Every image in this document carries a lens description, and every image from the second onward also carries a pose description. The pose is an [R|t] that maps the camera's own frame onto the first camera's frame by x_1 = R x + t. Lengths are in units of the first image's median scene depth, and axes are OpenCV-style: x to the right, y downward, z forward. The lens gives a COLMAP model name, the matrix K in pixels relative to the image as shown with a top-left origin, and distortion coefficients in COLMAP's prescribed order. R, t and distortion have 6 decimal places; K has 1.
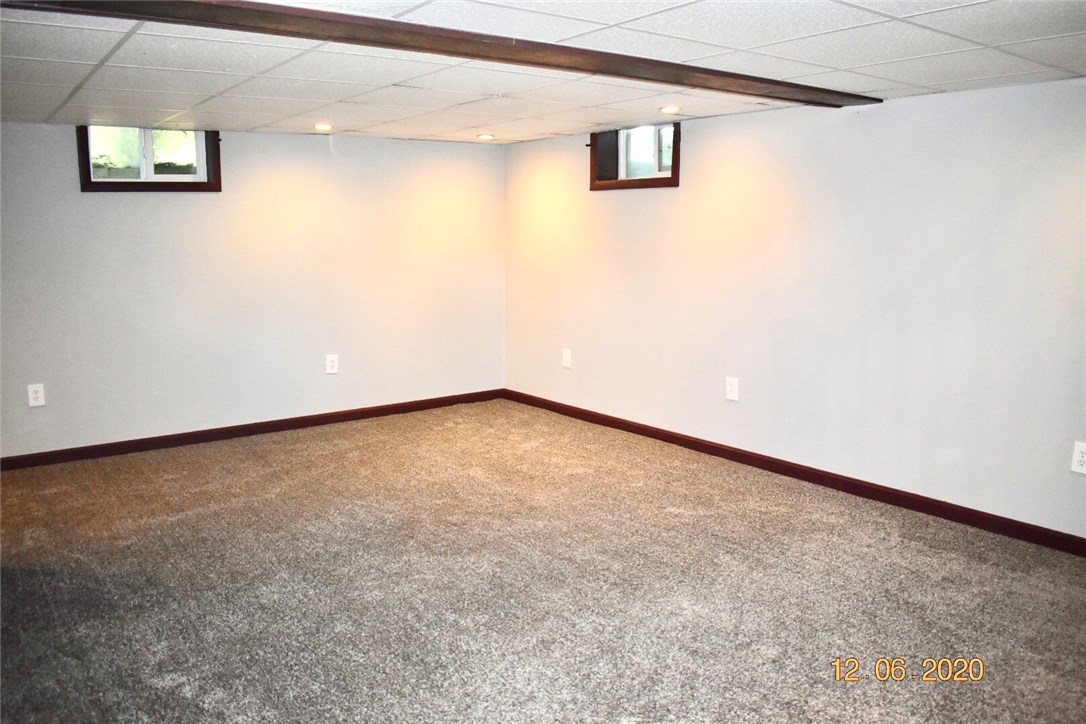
lens RADIAL K [[845.5, 0, 537.2], [0, 845.5, 356.5], [0, 0, 1]] dist [-0.095790, 0.010173]
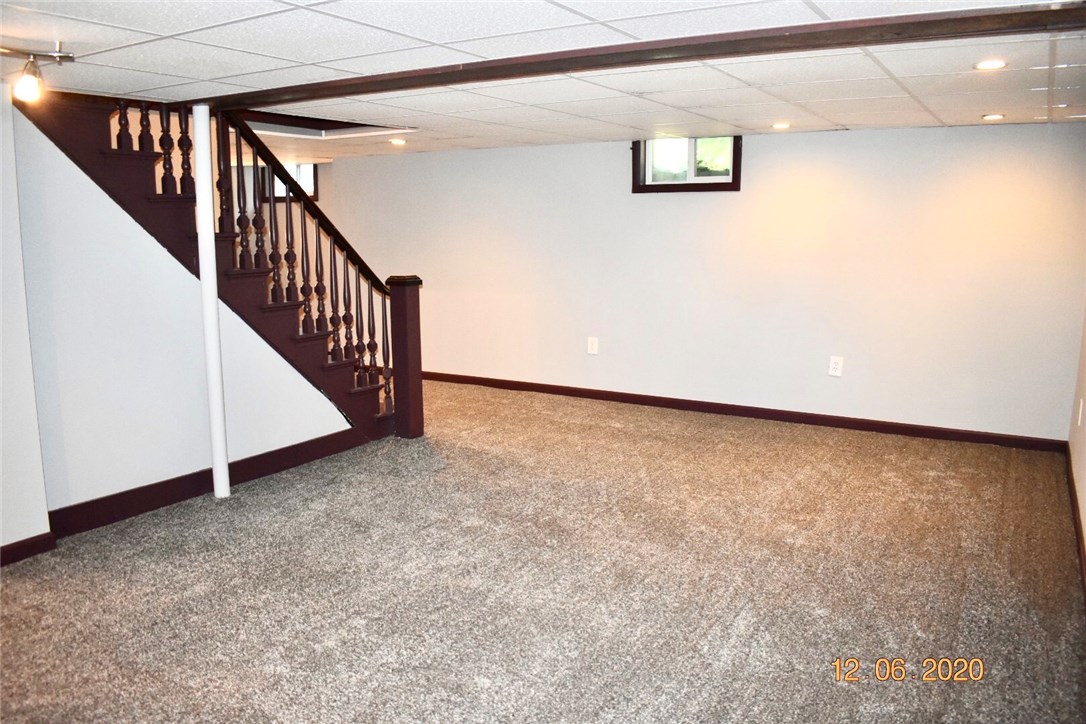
lens RADIAL K [[845.5, 0, 542.2], [0, 845.5, 363.6], [0, 0, 1]] dist [-0.095790, 0.010173]
pose [[0.402800, 0.163403, -0.900584, 0.573169], [-0.139432, 0.983406, 0.116068, -0.068822], [0.904605, 0.078818, 0.418900, 0.328795]]
